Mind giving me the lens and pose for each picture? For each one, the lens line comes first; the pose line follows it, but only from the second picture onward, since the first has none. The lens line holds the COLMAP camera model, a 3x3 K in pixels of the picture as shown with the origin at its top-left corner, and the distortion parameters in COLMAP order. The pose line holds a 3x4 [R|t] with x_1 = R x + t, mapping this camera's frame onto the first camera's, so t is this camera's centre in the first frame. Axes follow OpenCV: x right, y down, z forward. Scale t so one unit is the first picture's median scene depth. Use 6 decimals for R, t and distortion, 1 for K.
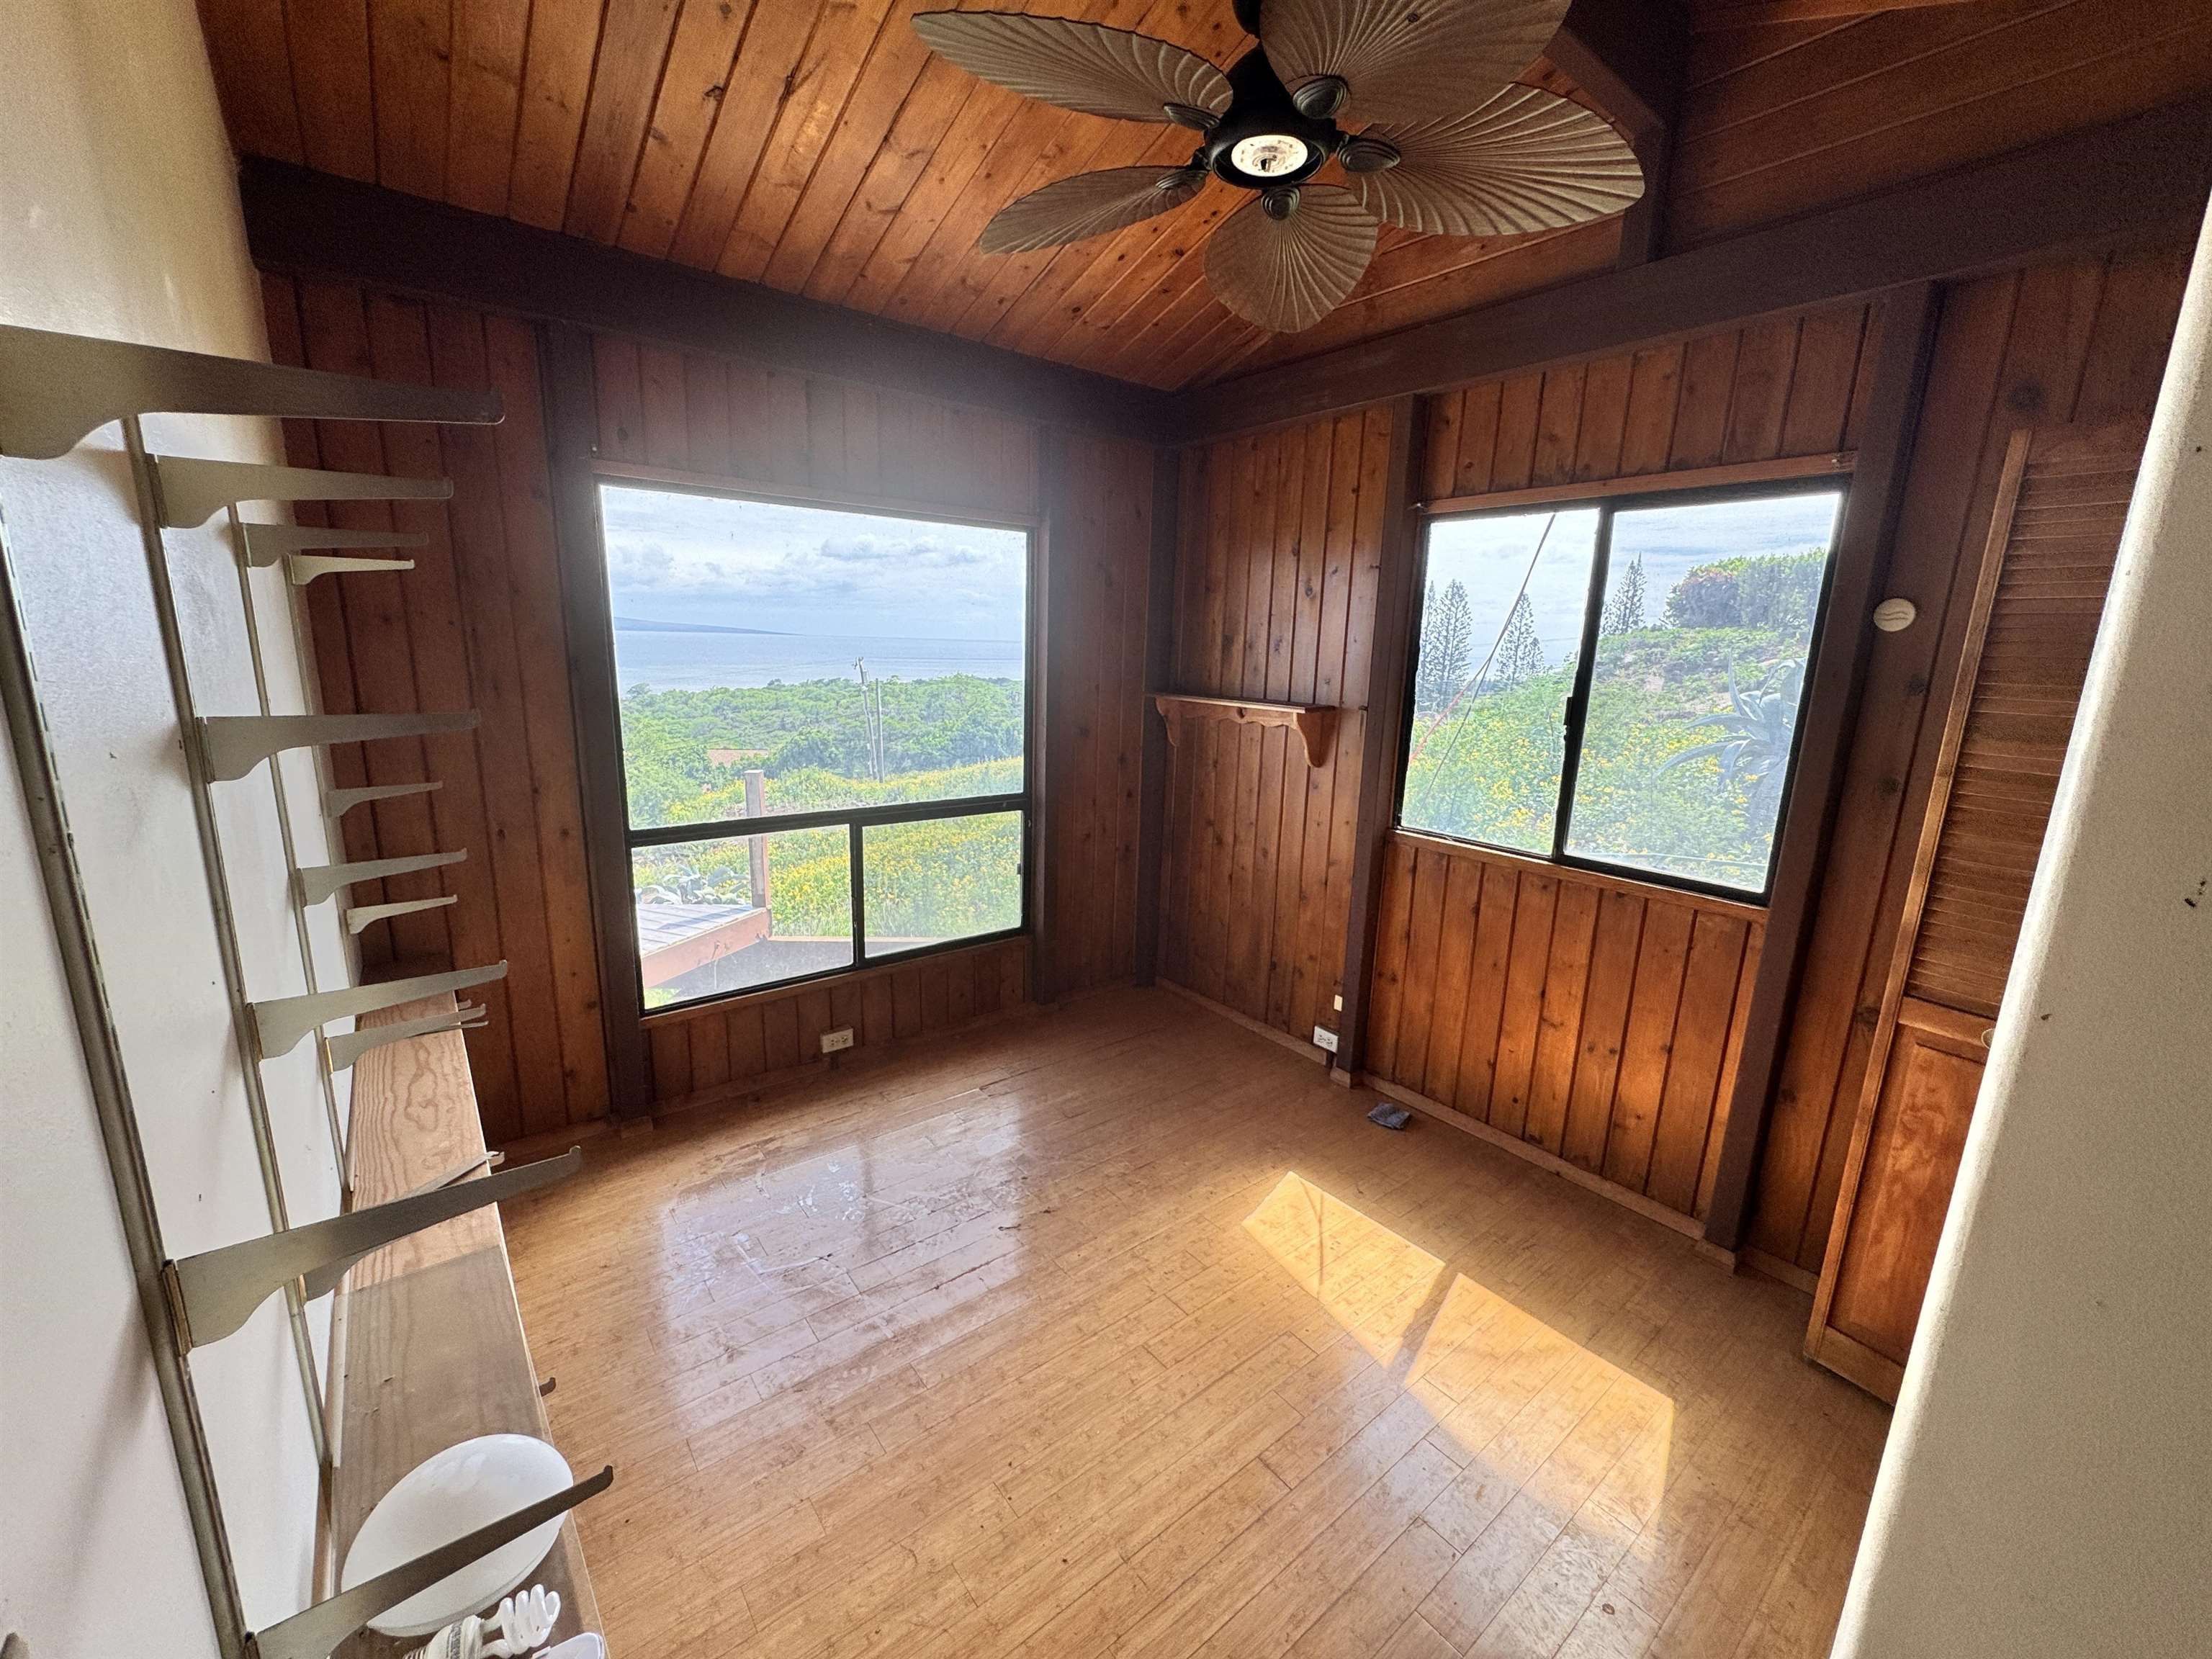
lens RADIAL K [[885.6, 0, 1106.7], [0, 885.6, 829.1], [0, 0, 1]] dist [0.000625, 0.000137]
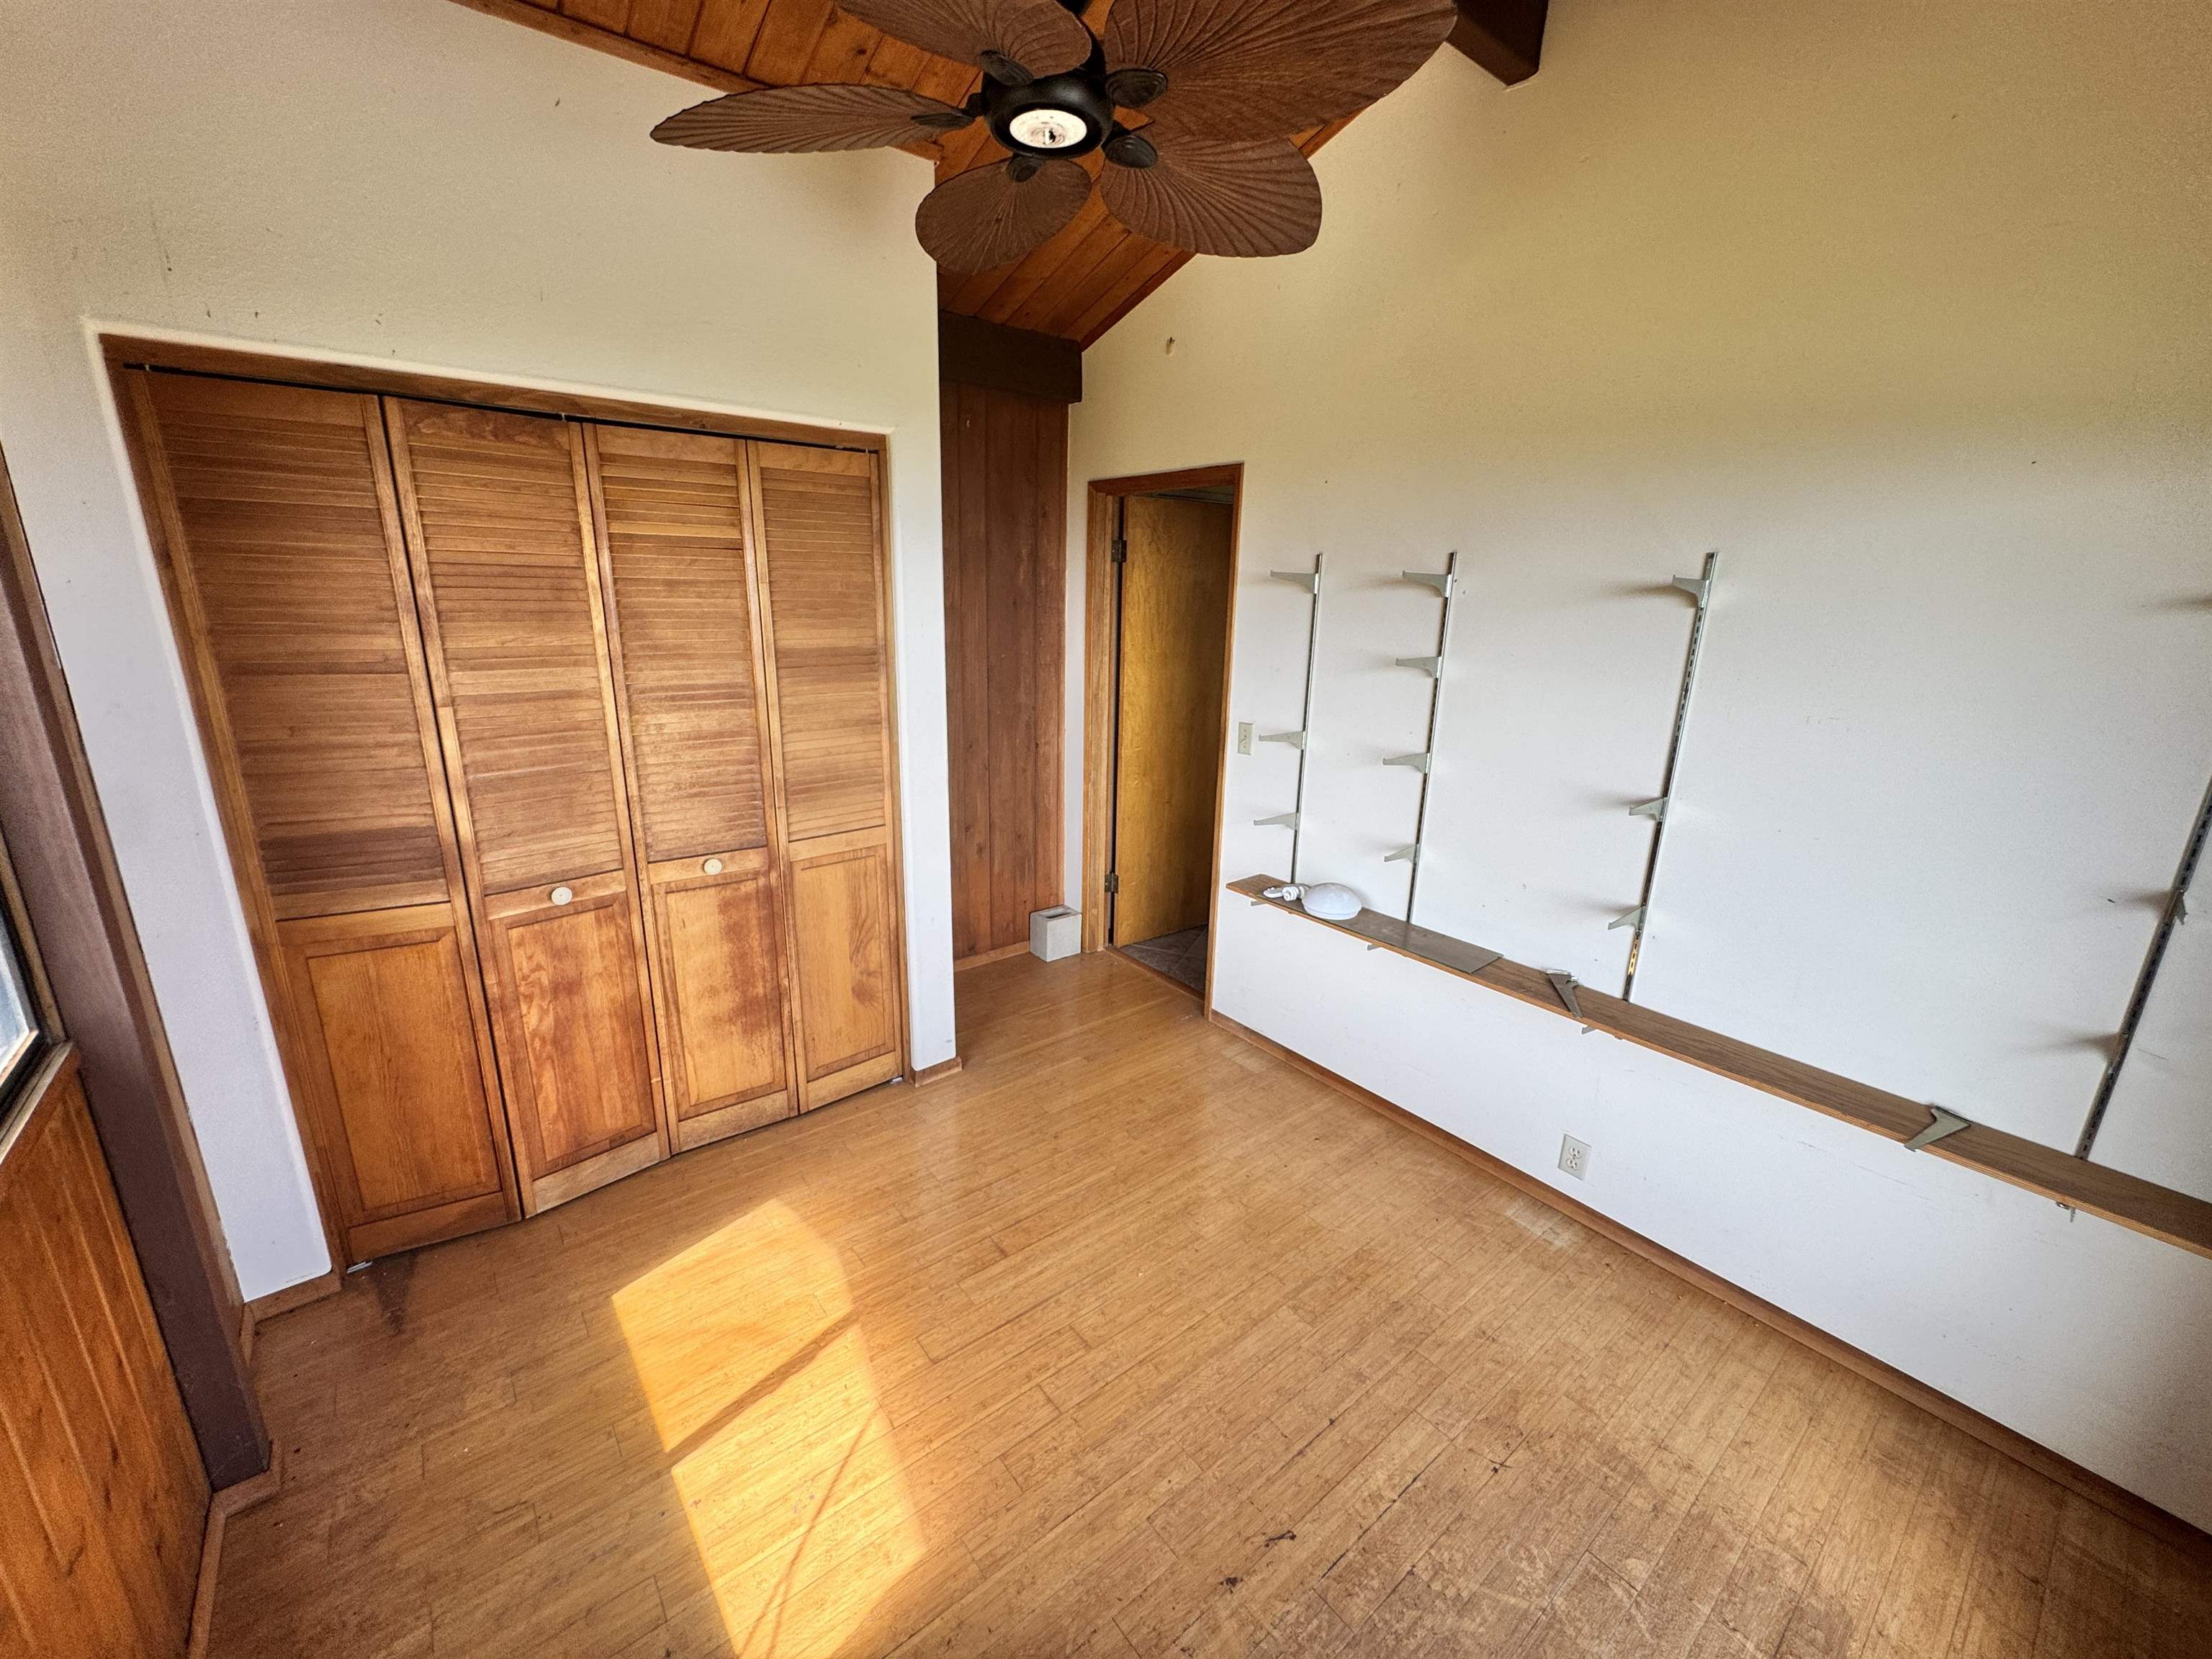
lens RADIAL K [[885.6, 0, 1105.6], [0, 885.6, 837.8], [0, 0, 1]] dist [0.000625, 0.000137]
pose [[-0.998686, -0.047490, -0.019284, 0.065613], [-0.051047, 0.887650, 0.457681, -0.348683], [-0.004618, 0.458064, -0.888907, 1.507003]]
